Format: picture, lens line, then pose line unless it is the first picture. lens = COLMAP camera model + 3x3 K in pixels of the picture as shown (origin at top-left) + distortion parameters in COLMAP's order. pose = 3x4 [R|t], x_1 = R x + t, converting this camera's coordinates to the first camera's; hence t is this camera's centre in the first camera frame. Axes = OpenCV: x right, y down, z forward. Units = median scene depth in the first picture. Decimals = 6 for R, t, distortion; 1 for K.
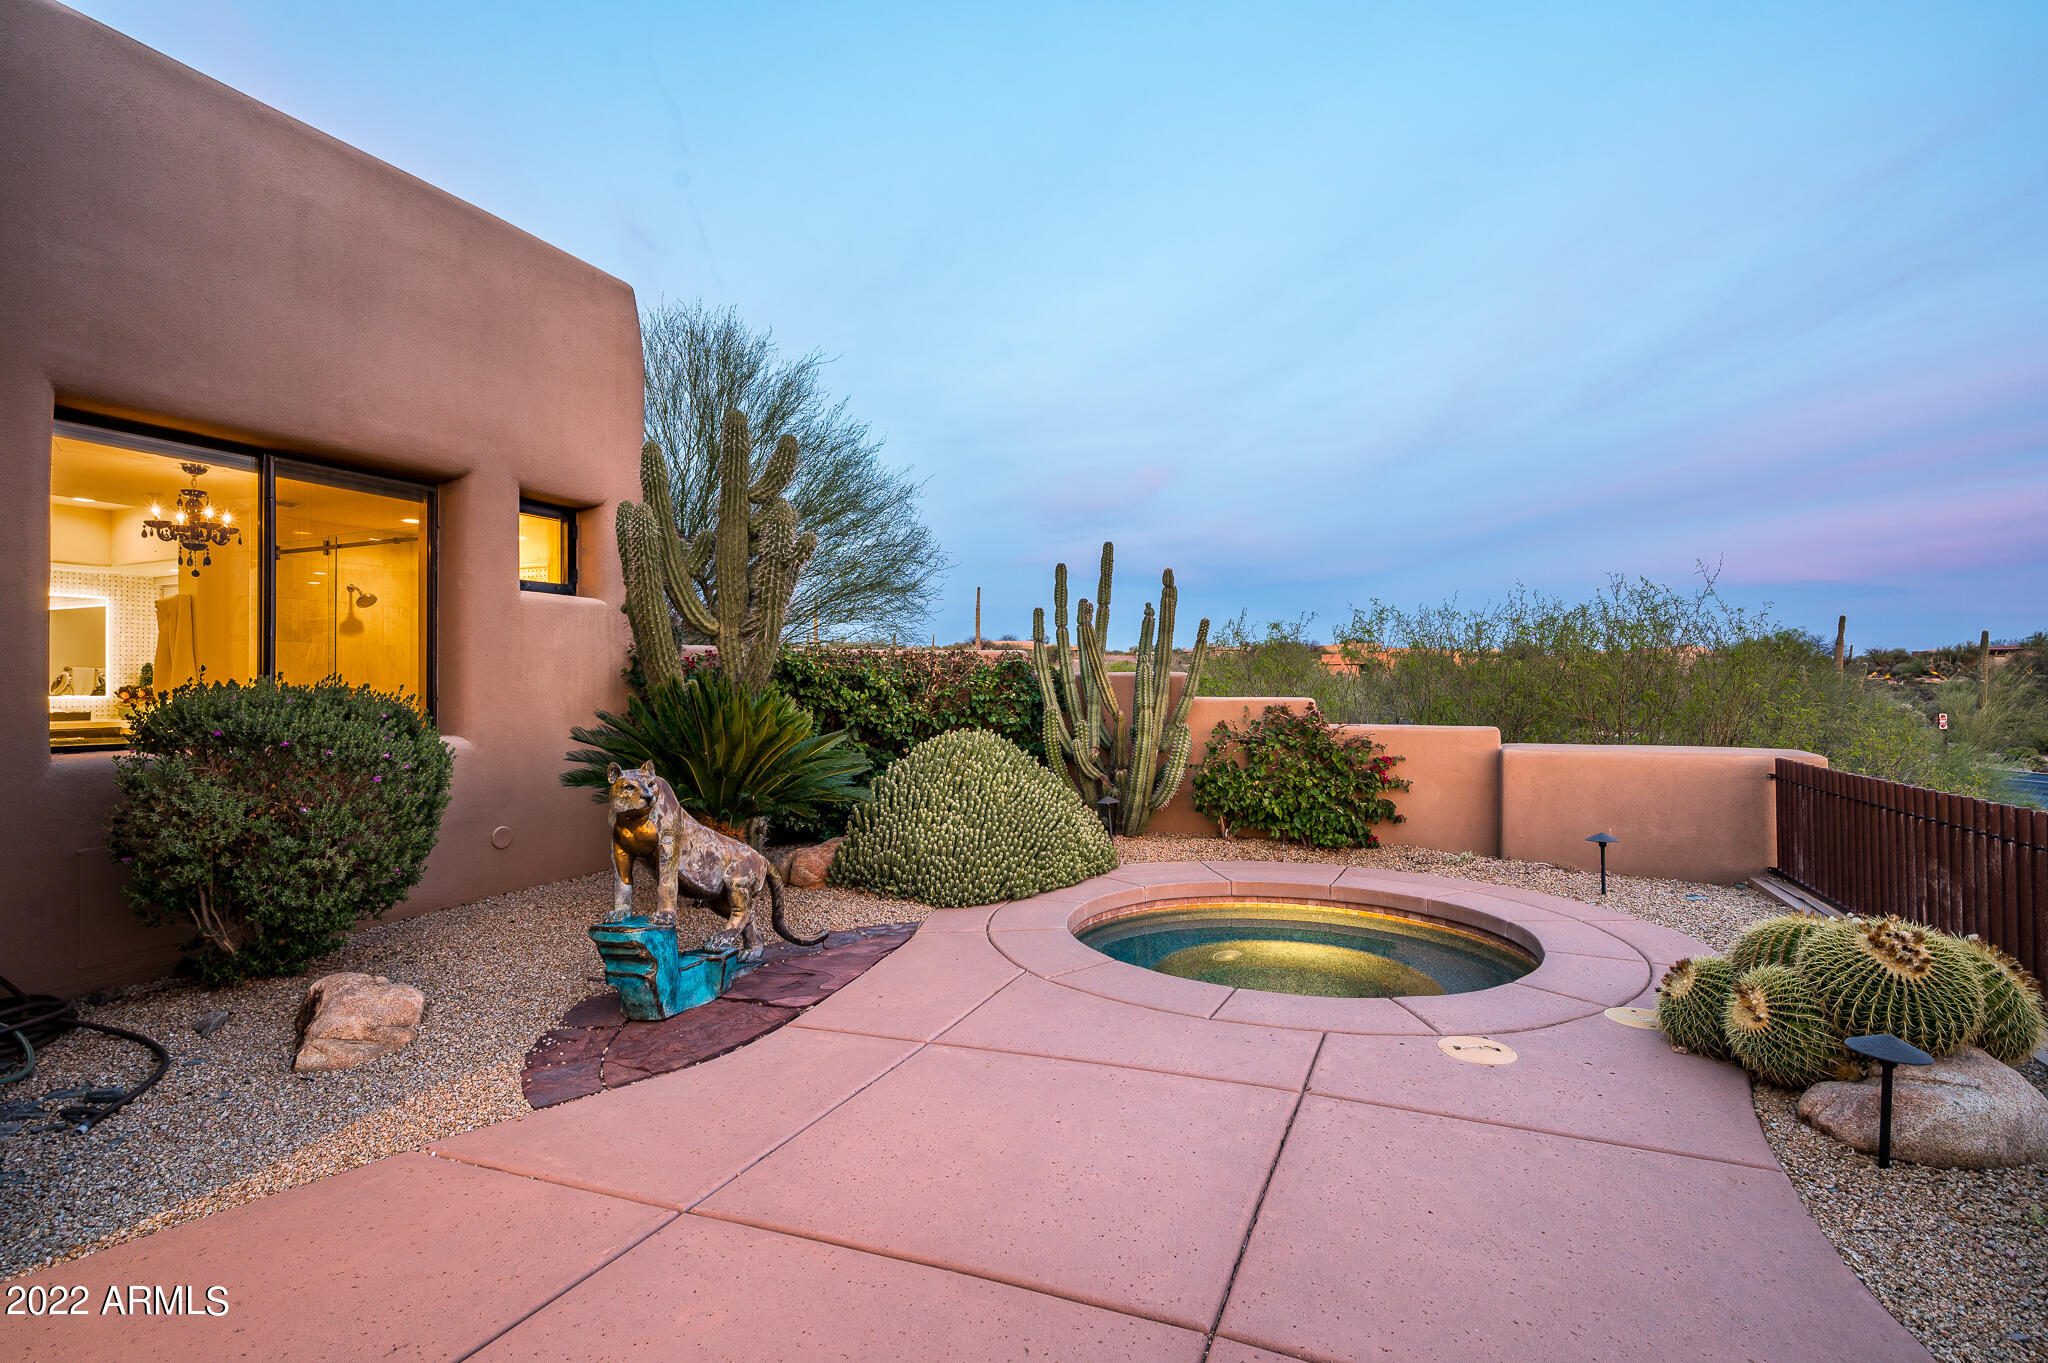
lens RADIAL K [[976.5, 0, 1036.0], [0, 976.5, 687.2], [0, 0, 1]] dist [0.000383, 0.000149]
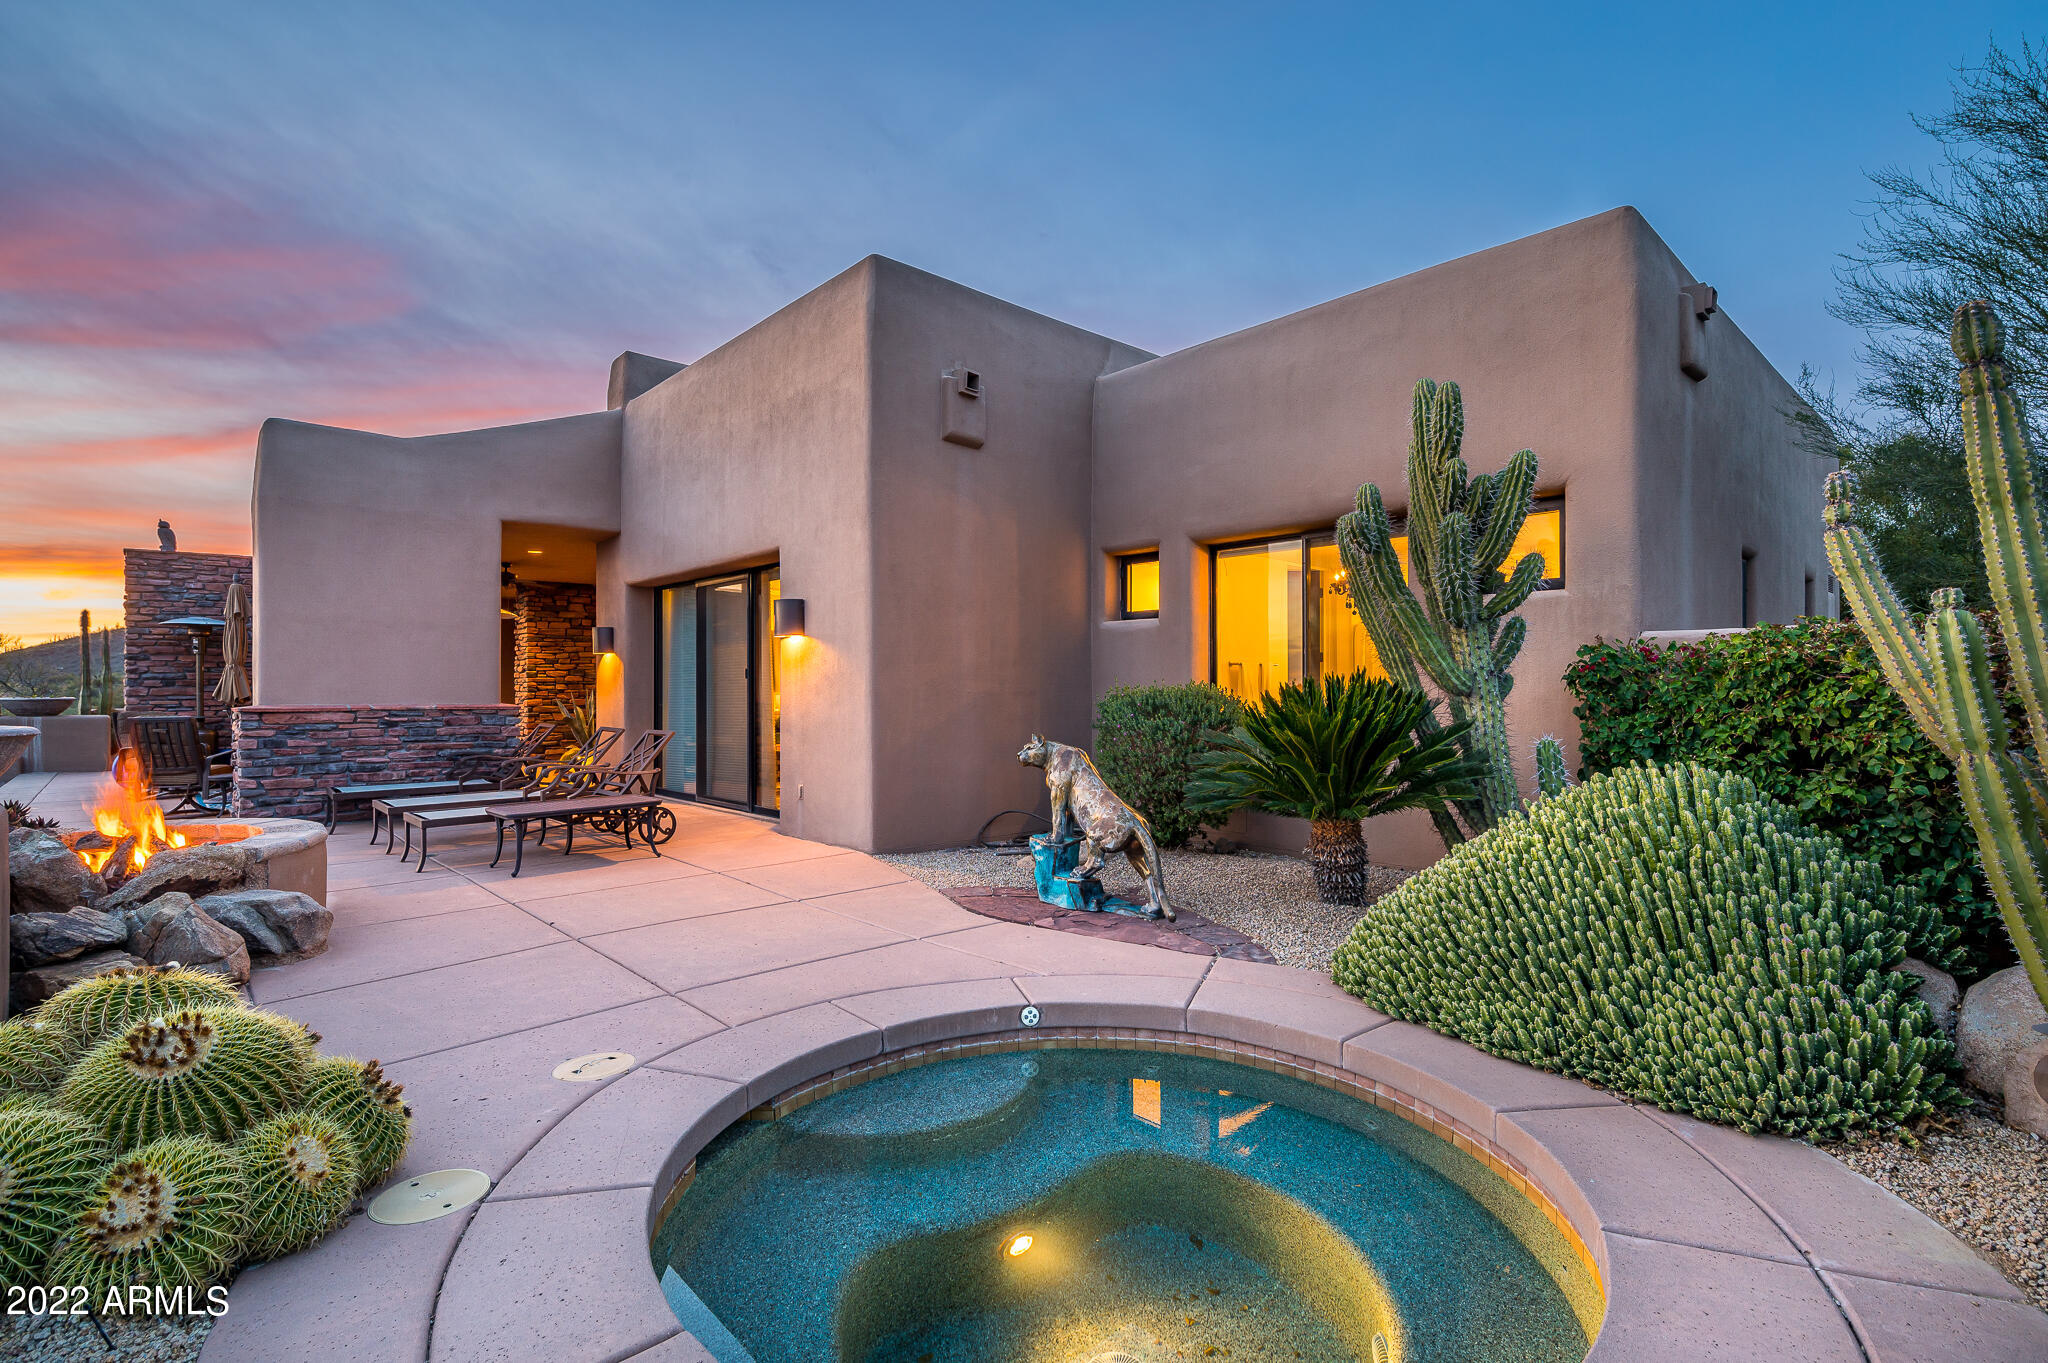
lens RADIAL K [[964.8, 0, 1004.4], [0, 964.8, 681.2], [0, 0, 1]] dist [-0.005256, -0.000495]
pose [[-0.433893, -0.002370, -0.900961, 0.905122], [0.009526, 0.999929, -0.007218, -0.000364], [0.900914, -0.011715, -0.433840, 1.420993]]
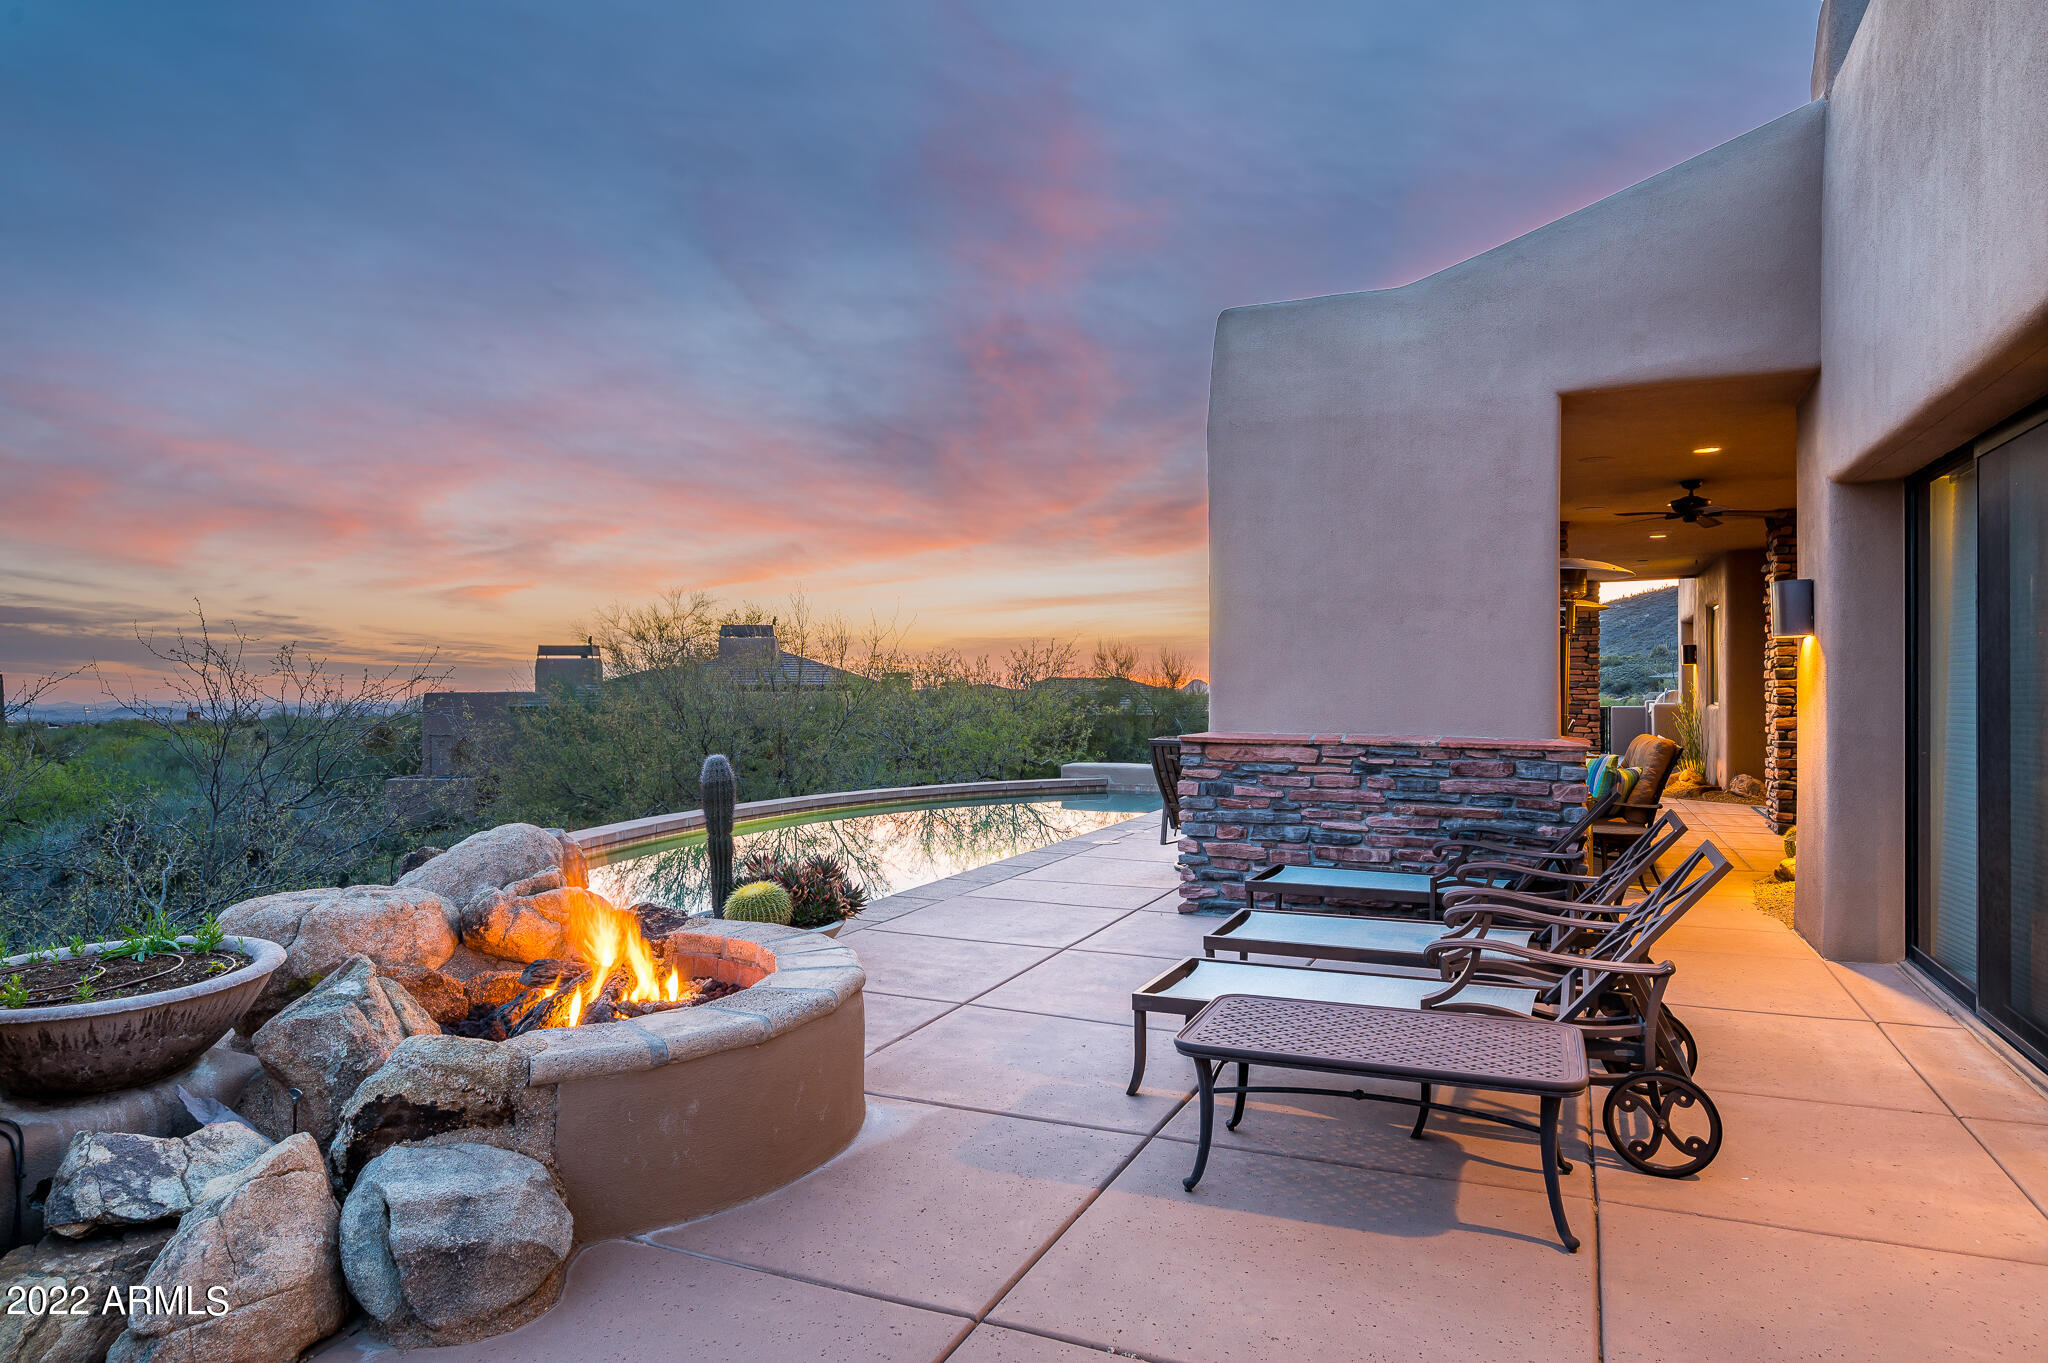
lens RADIAL K [[1218.9, 0, 1004.9], [0, 1218.9, 688.6], [0, 0, 1]] dist [0.006678, -0.003634]
pose [[-0.999842, 0.004643, 0.017164, -0.051997], [0.004559, 0.999977, -0.004945, -0.037621], [-0.017187, -0.004866, -0.999840, 0.850509]]
